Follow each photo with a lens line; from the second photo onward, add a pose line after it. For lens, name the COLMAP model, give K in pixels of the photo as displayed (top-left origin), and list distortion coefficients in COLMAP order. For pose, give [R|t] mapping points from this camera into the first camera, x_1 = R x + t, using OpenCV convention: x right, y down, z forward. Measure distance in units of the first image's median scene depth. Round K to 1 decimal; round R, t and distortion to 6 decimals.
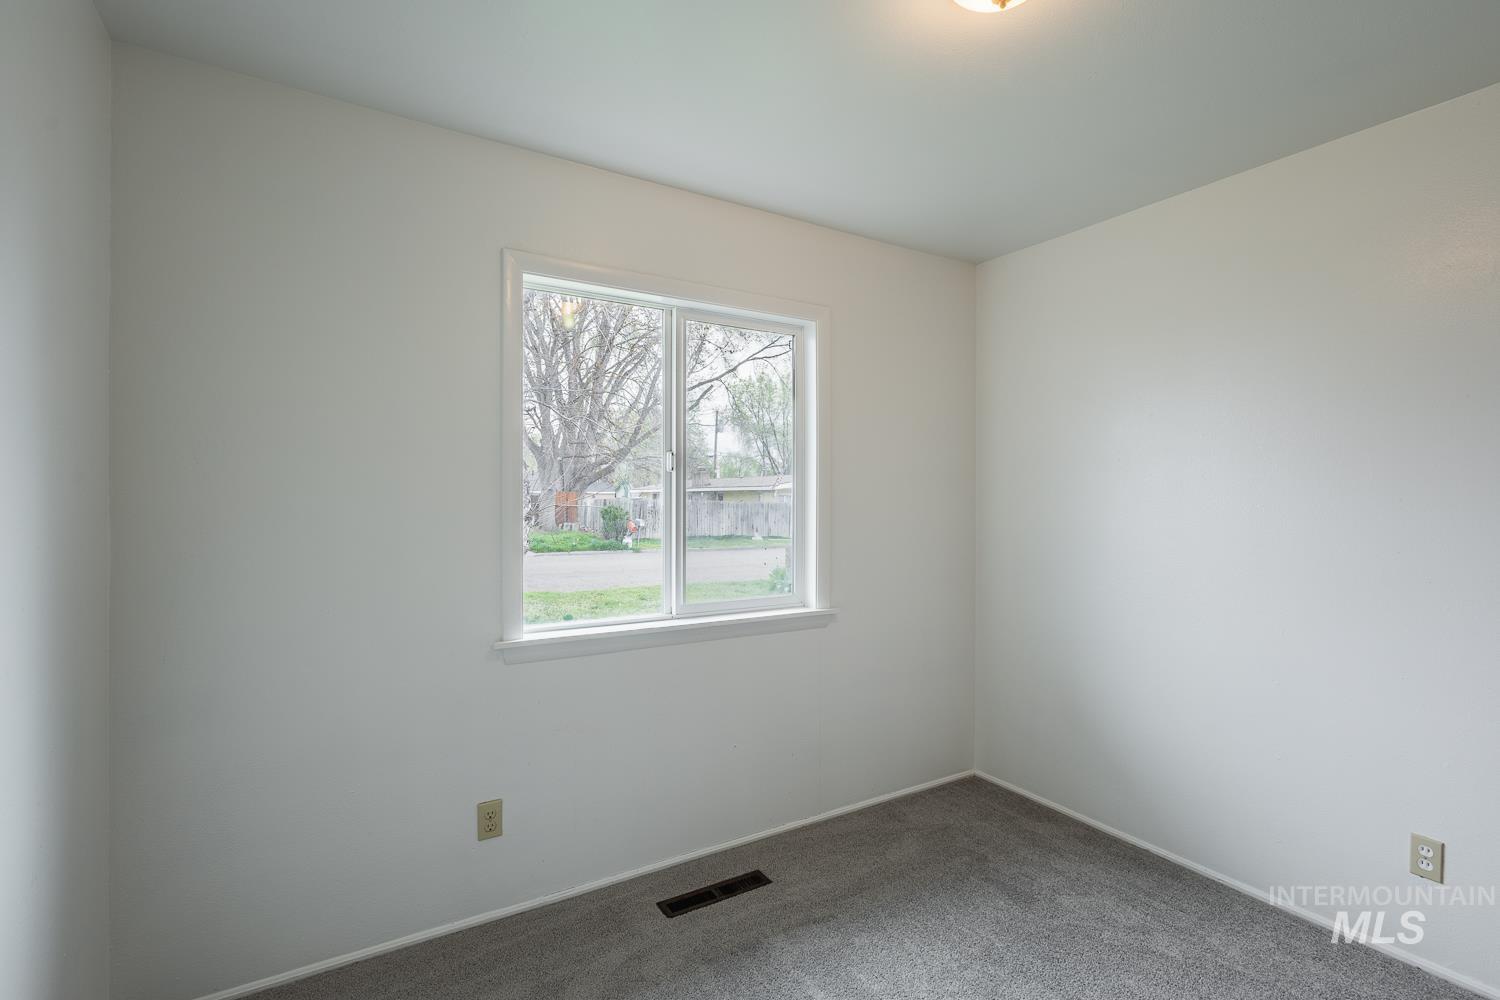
lens RADIAL K [[695.0, 0, 755.9], [0, 695.0, 499.0], [0, 0, 1]] dist [0.008742, -0.000764]
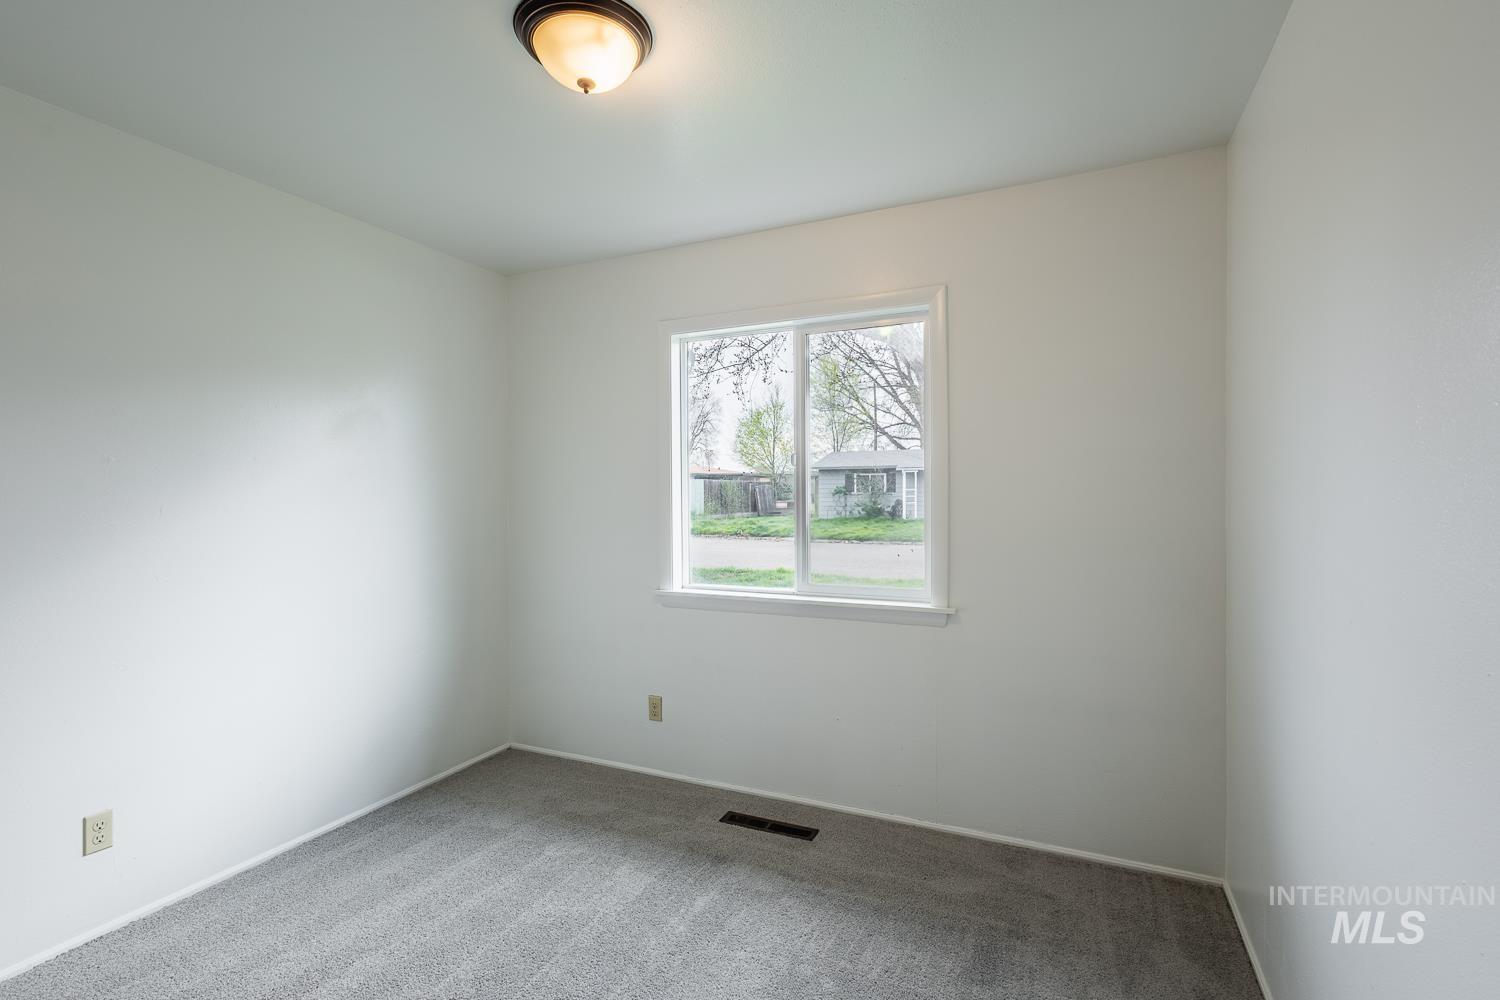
lens RADIAL K [[695.0, 0, 755.9], [0, 695.0, 499.0], [0, 0, 1]] dist [0.008742, -0.000764]
pose [[0.552566, -0.001652, -0.833468, 0.850731], [0.009019, 0.999951, 0.003997, 0.006385], [0.833420, -0.009726, 0.552554, 0.312732]]
